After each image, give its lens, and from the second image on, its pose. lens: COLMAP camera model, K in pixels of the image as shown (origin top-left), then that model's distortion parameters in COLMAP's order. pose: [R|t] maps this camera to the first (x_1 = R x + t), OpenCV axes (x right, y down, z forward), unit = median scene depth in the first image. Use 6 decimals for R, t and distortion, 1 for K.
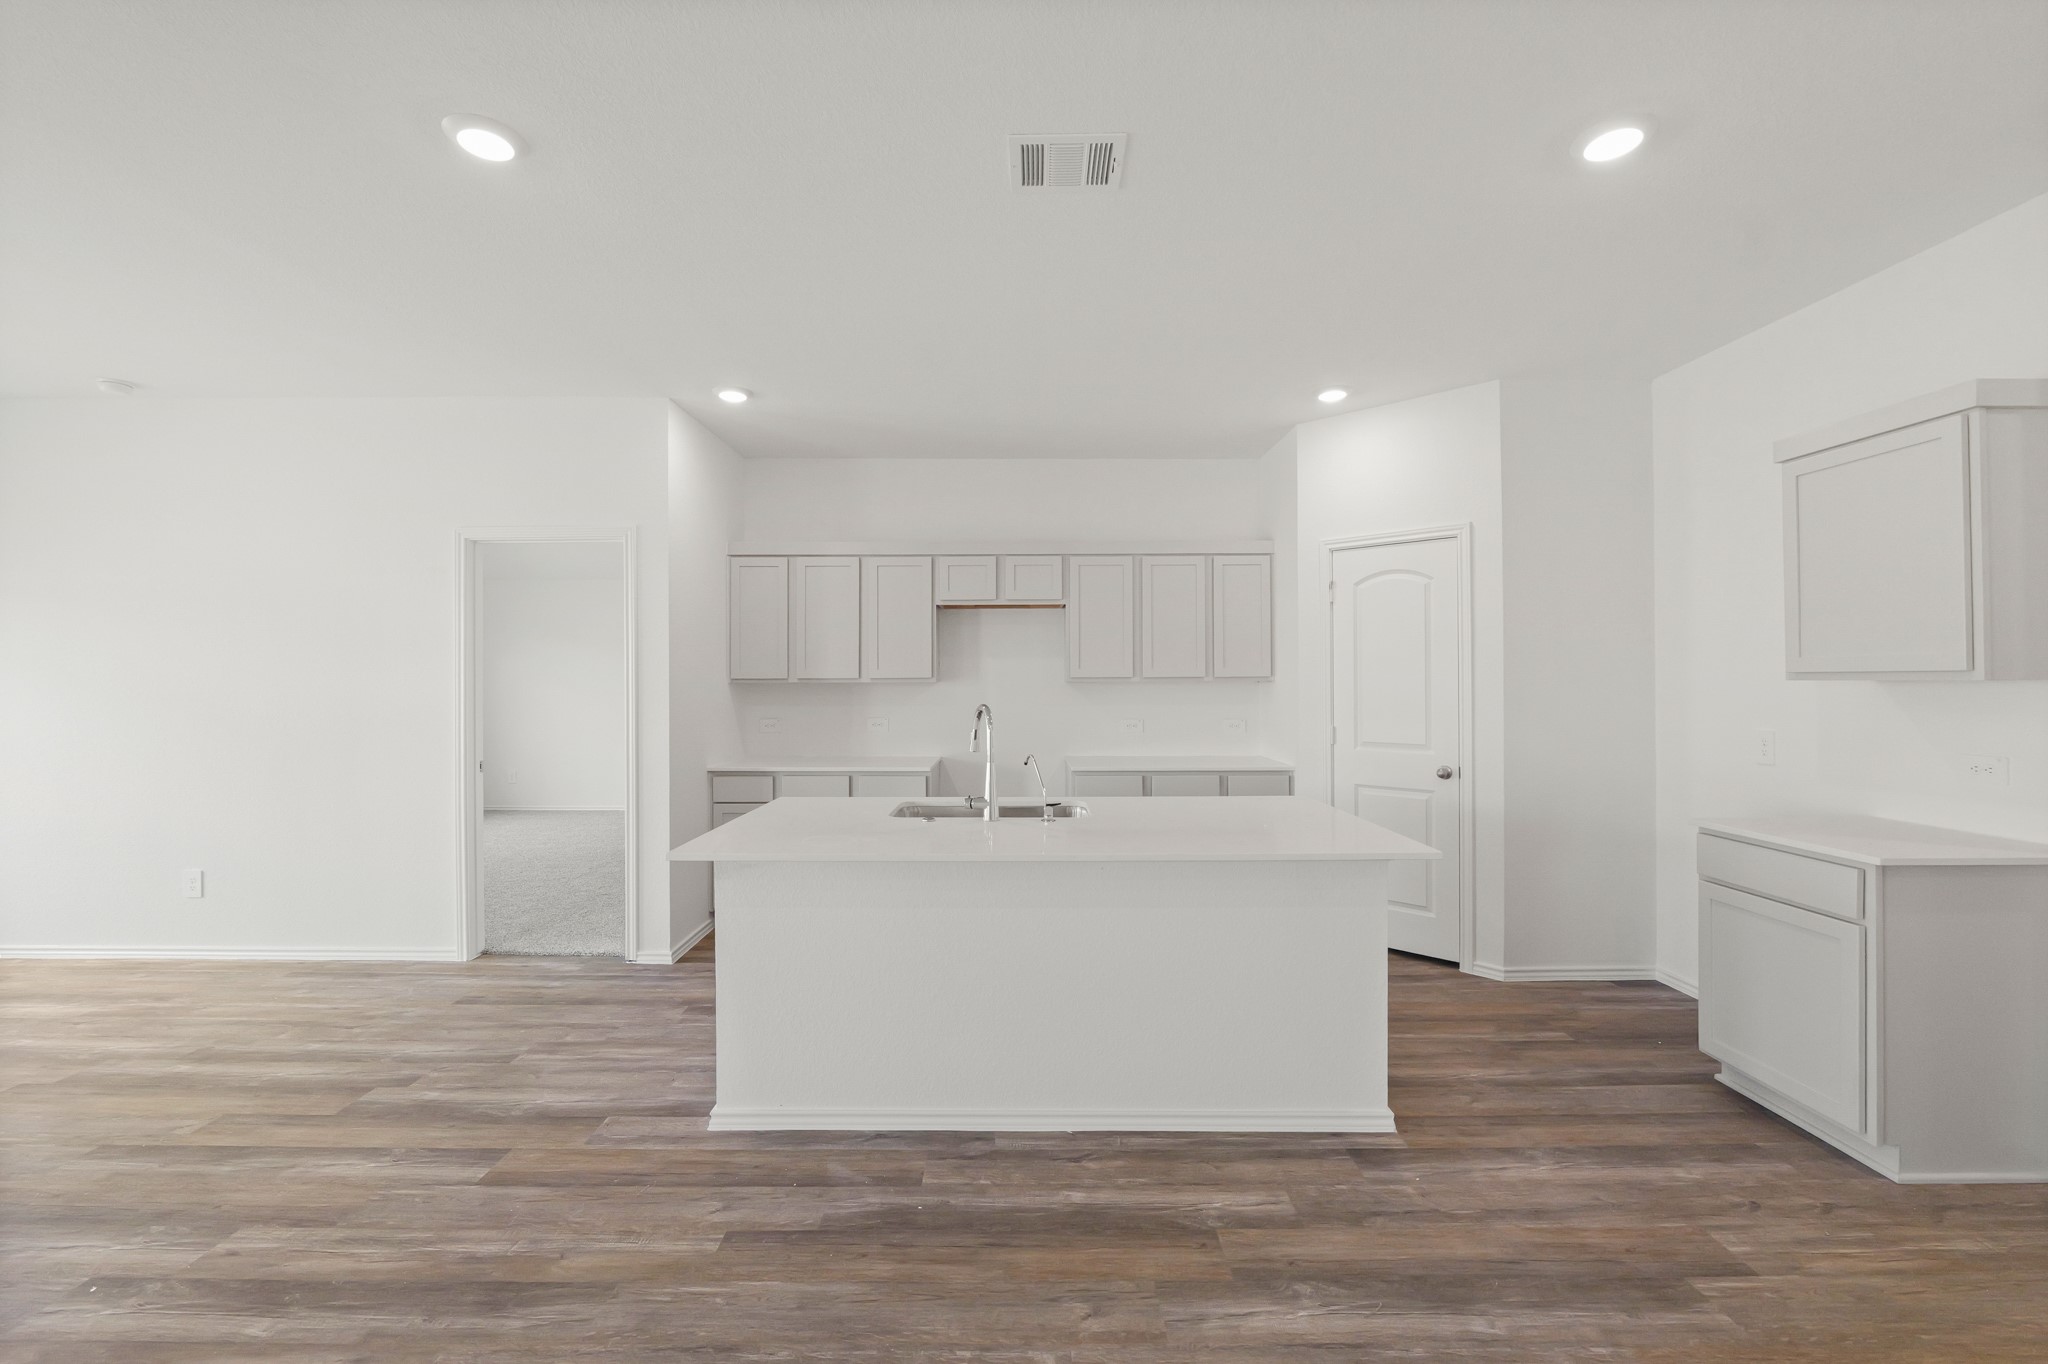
lens RADIAL K [[850.6, 0, 1022.5], [0, 850.6, 678.4], [0, 0, 1]] dist [-0.013525, 0.000058]
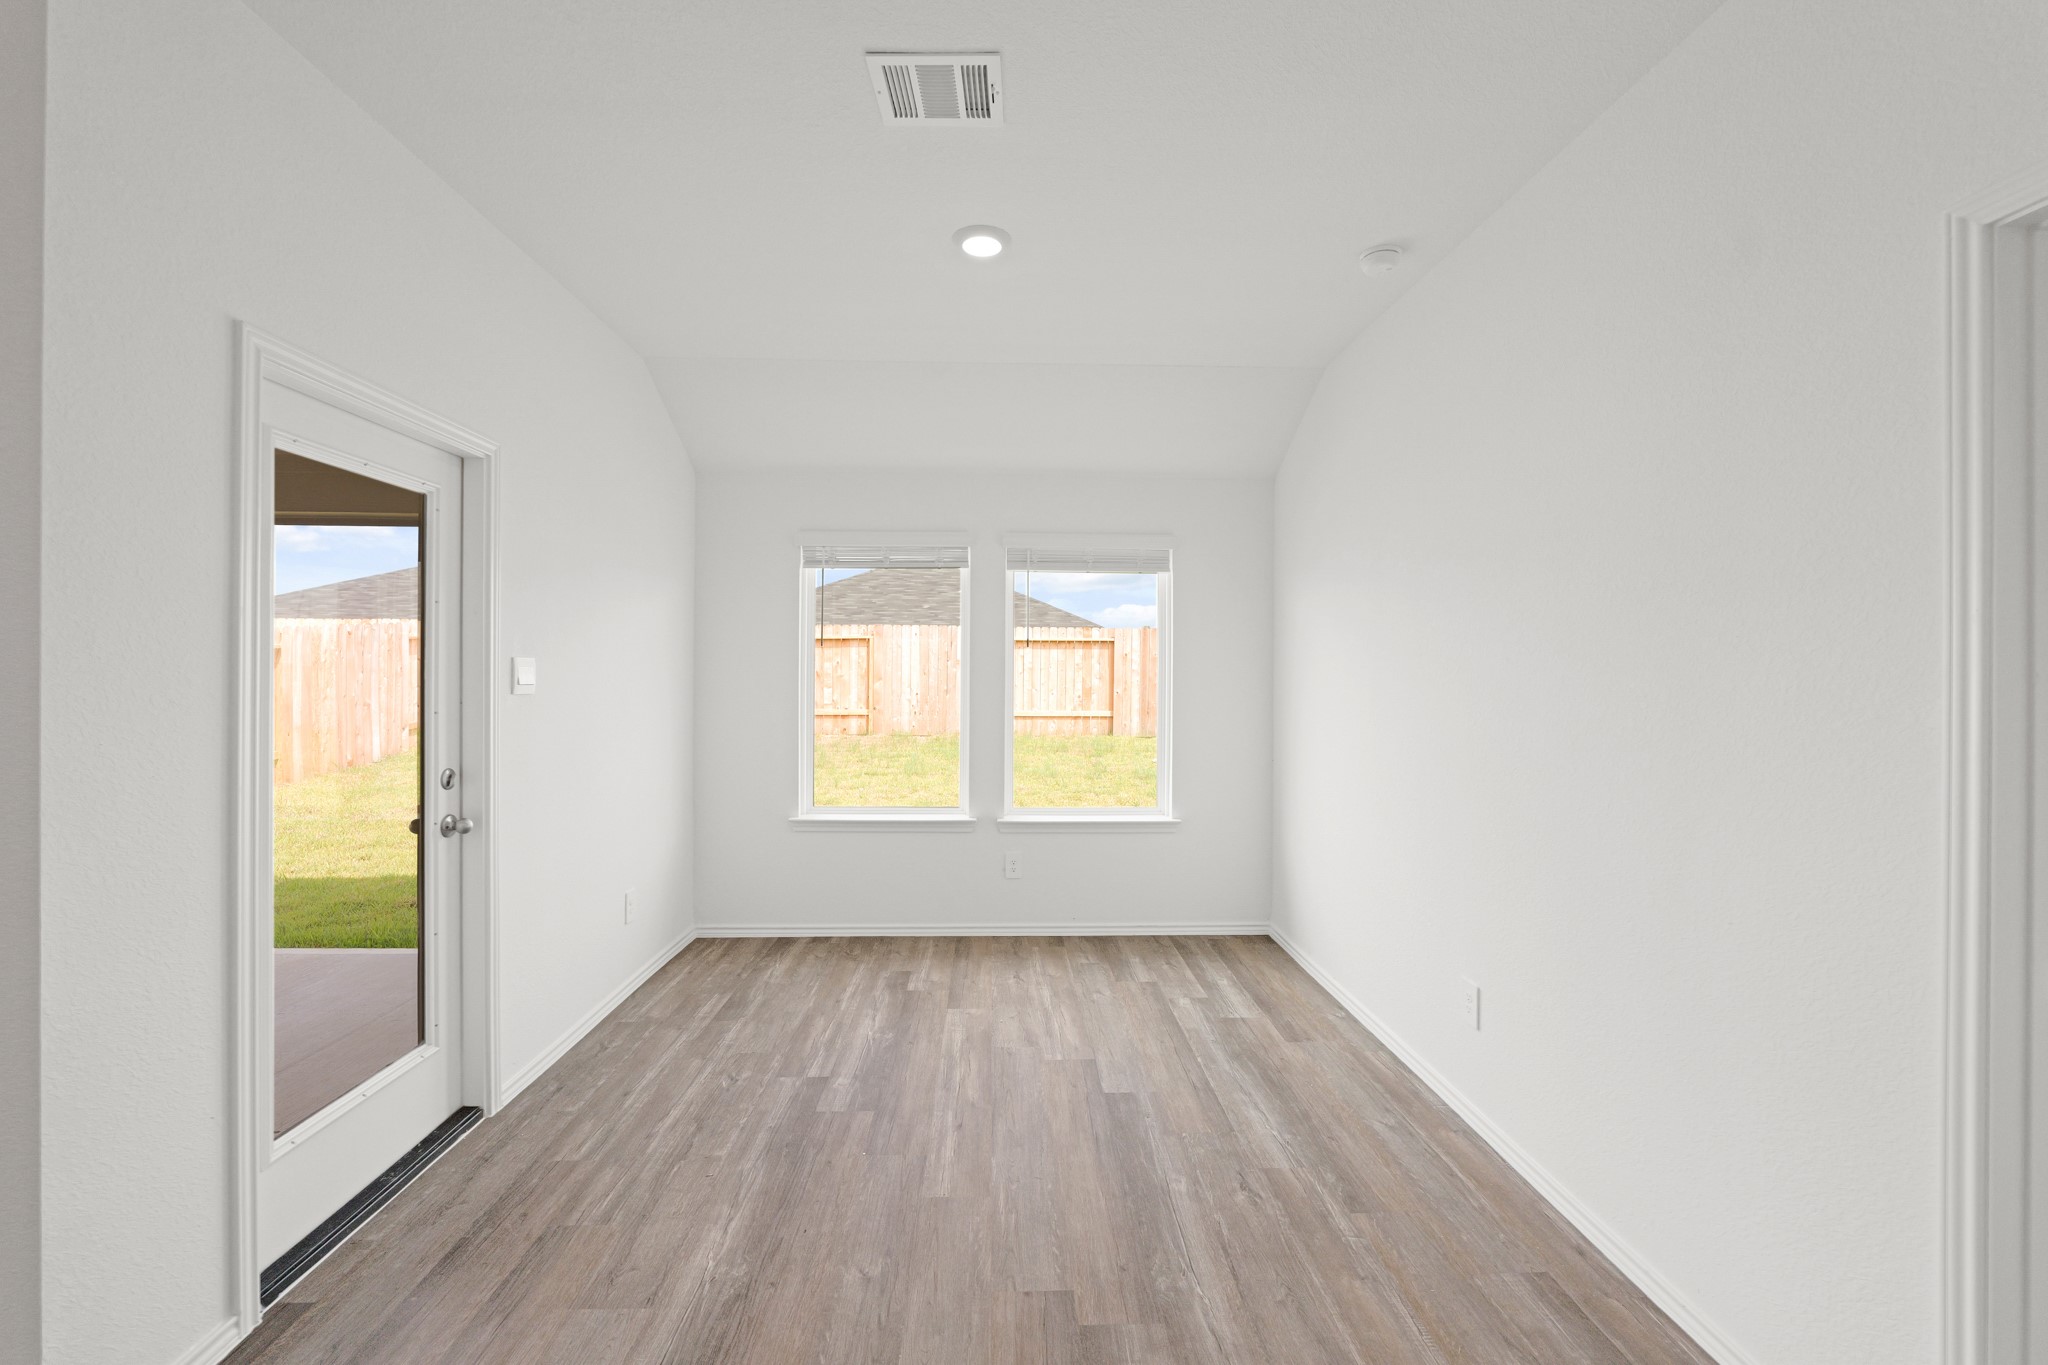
lens RADIAL K [[850.6, 0, 1025.2], [0, 850.6, 666.1], [0, 0, 1]] dist [-0.013525, 0.000058]
pose [[0.037792, 0.005389, -0.999271, -0.426387], [-0.006592, 0.999965, 0.005144, -0.007700], [0.999264, 0.006393, 0.037826, 0.736343]]
